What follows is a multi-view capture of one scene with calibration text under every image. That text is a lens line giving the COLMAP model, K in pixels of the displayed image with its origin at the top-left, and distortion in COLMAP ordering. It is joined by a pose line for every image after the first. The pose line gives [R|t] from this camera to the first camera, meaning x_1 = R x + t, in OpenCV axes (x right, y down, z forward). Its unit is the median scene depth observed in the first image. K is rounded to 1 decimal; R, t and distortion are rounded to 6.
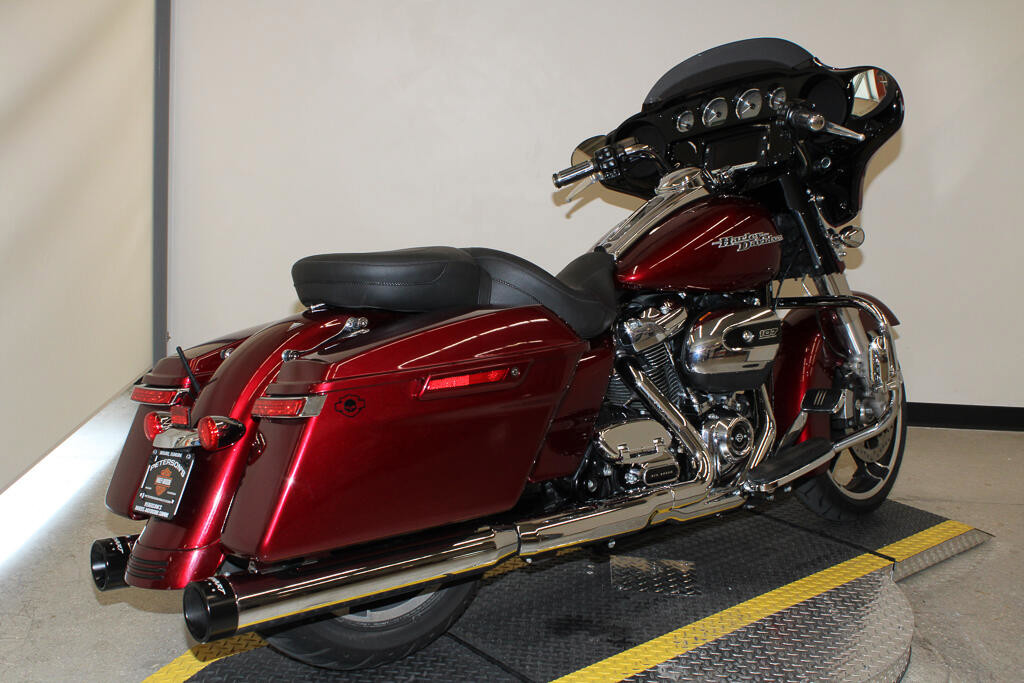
lens RADIAL K [[1175.2, 0, 525.5], [0, 1175.2, 347.1], [0, 0, 1]] dist [-0.090224, 0.063563]
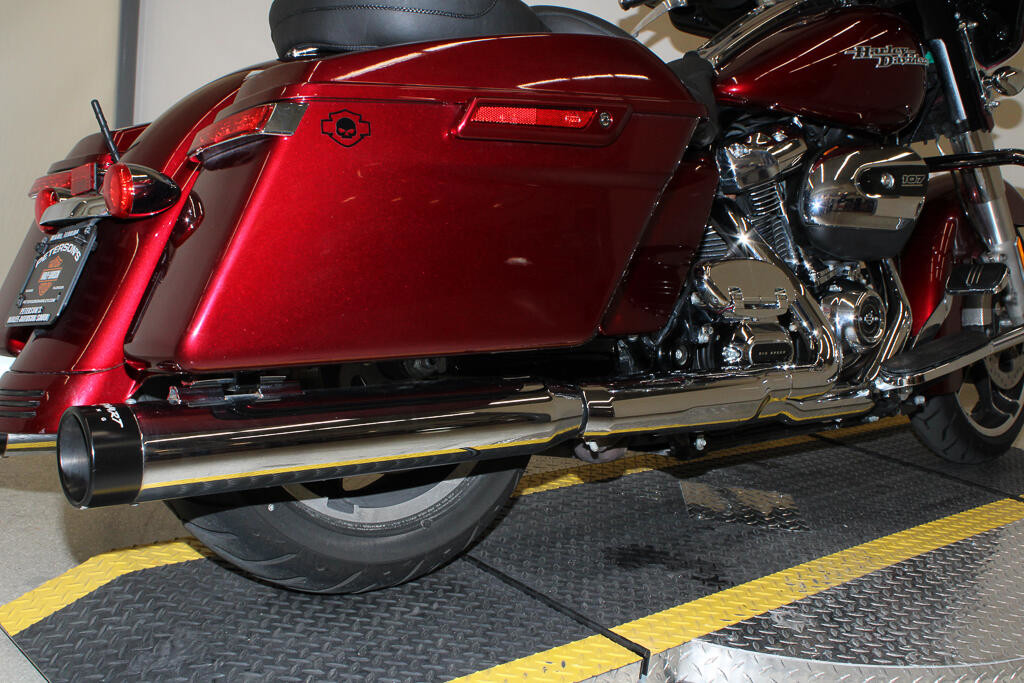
lens RADIAL K [[1175.2, 0, 525.5], [0, 1175.2, 347.1], [0, 0, 1]] dist [-0.090224, 0.063563]
pose [[0.998994, 0.044548, 0.005214, -0.039654], [-0.044483, 0.998938, -0.012017, 0.122274], [-0.005744, 0.011773, 0.999914, 0.287211]]
